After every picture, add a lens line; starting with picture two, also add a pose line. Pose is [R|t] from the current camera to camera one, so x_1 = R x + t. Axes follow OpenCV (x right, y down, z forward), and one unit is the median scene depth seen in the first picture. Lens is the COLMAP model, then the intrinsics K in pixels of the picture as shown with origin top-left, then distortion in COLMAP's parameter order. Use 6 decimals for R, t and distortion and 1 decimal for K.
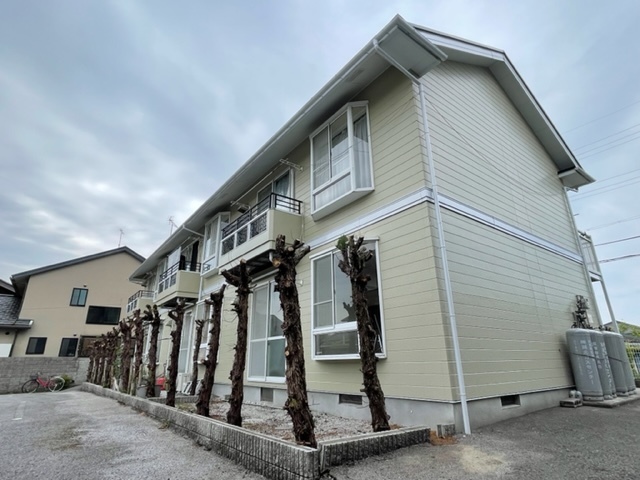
lens RADIAL K [[352.7, 0, 320.0], [0, 352.7, 240.0], [0, 0, 1]] dist [-0.003561, -0.000505]
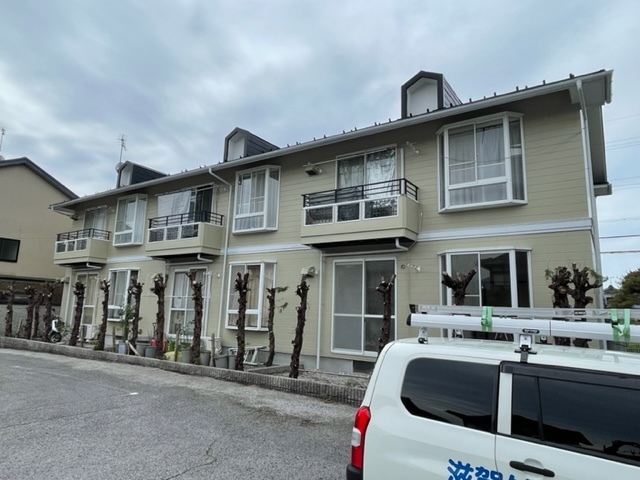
lens RADIAL K [[421.1, 0, 320.0], [0, 421.1, 240.0], [0, 0, 1]] dist [-0.001875, -0.000072]
pose [[0.948137, 0.097544, 0.302524, -0.670402], [-0.147068, 0.978372, 0.145464, -0.096767], [-0.281792, -0.182411, 0.941976, -0.083360]]
